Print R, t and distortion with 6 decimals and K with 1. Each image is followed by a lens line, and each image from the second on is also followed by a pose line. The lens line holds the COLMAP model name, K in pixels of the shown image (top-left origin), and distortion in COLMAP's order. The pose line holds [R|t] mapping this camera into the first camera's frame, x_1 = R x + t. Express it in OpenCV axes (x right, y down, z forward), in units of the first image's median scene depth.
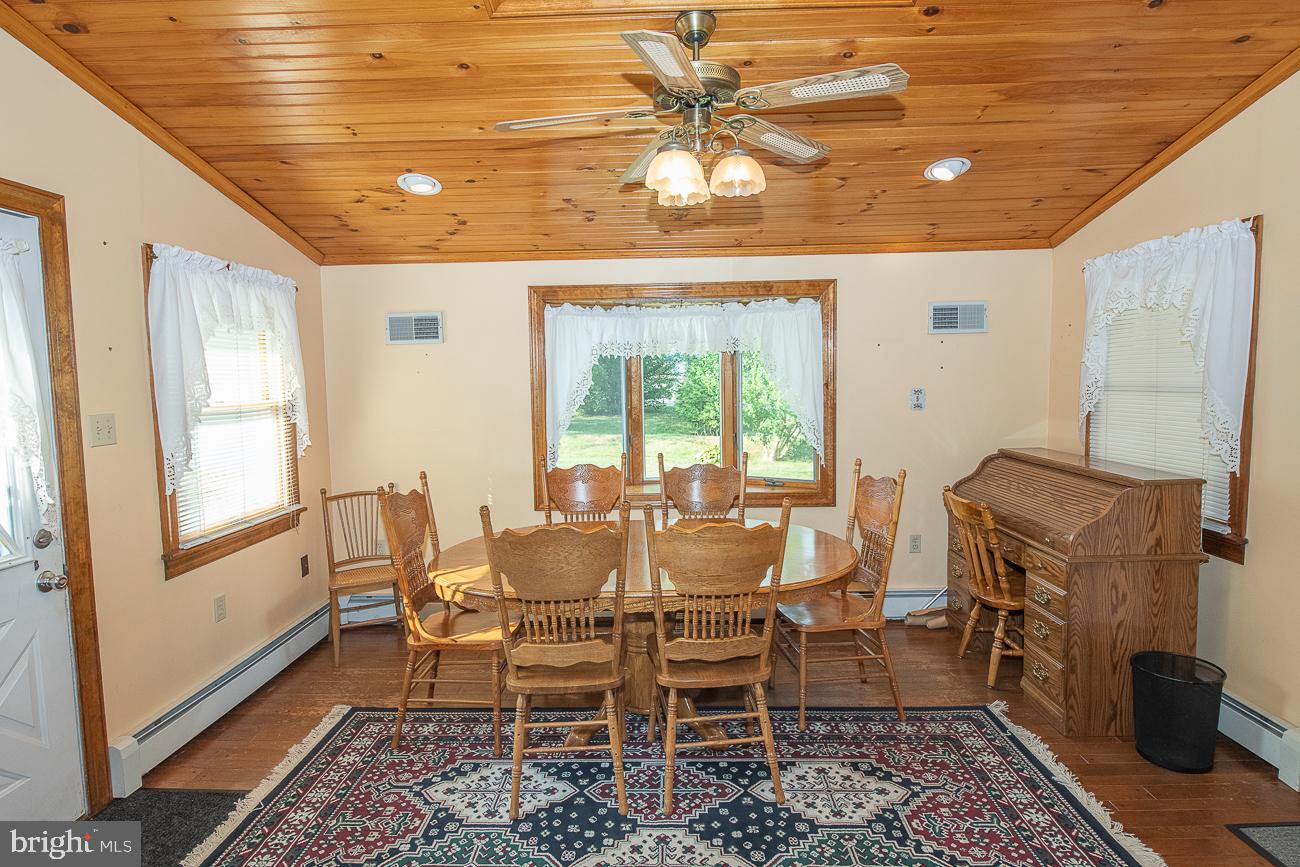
lens RADIAL K [[677.8, 0, 650.3], [0, 677.8, 425.6], [0, 0, 1]] dist [-0.012637, -0.001175]
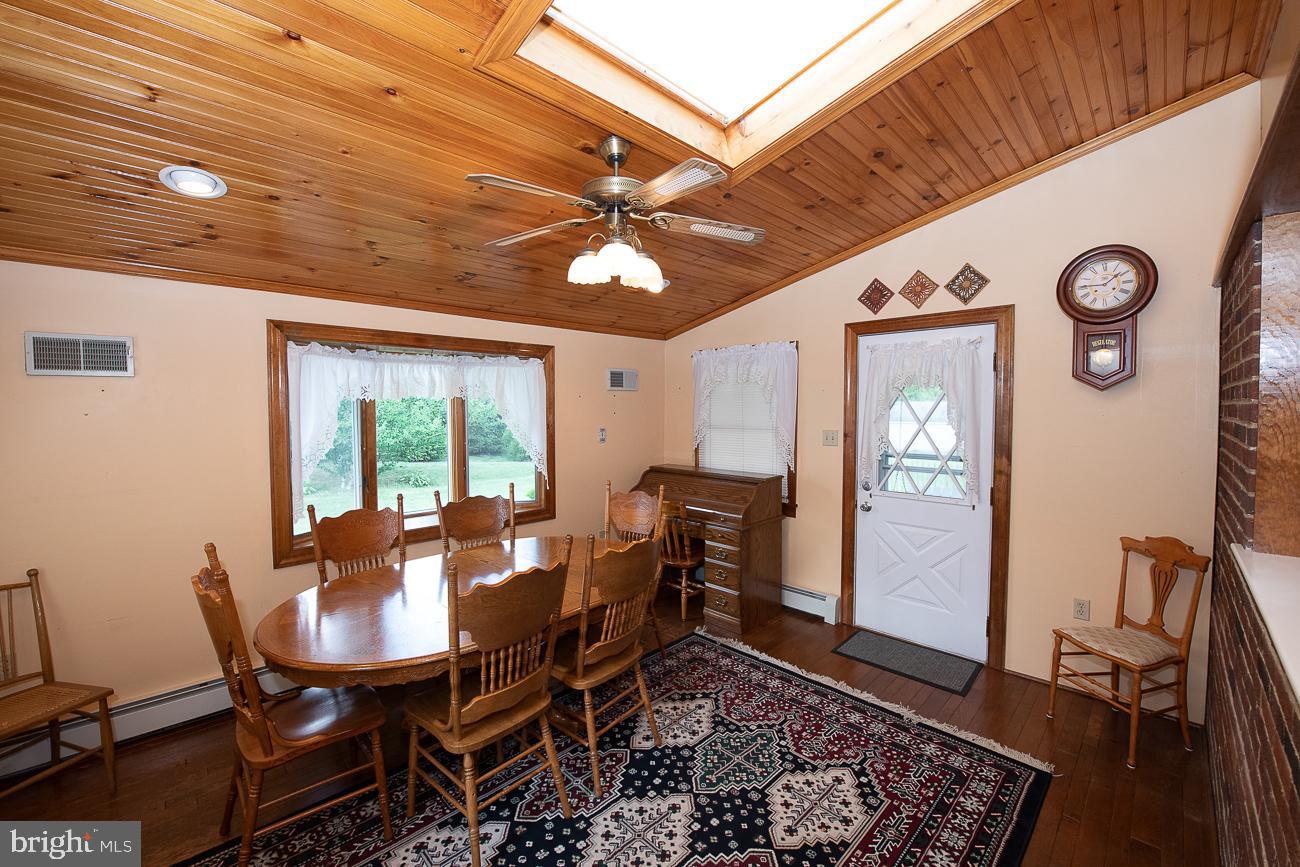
lens RADIAL K [[514.9, 0, 651.5], [0, 514.9, 436.0], [0, 0, 1]] dist [-0.034070, 0.000601]
pose [[0.686831, -0.026094, 0.726349, -0.478765], [0.038907, 0.999242, -0.000892, -0.047653], [-0.725775, 0.028873, 0.687326, 0.268267]]
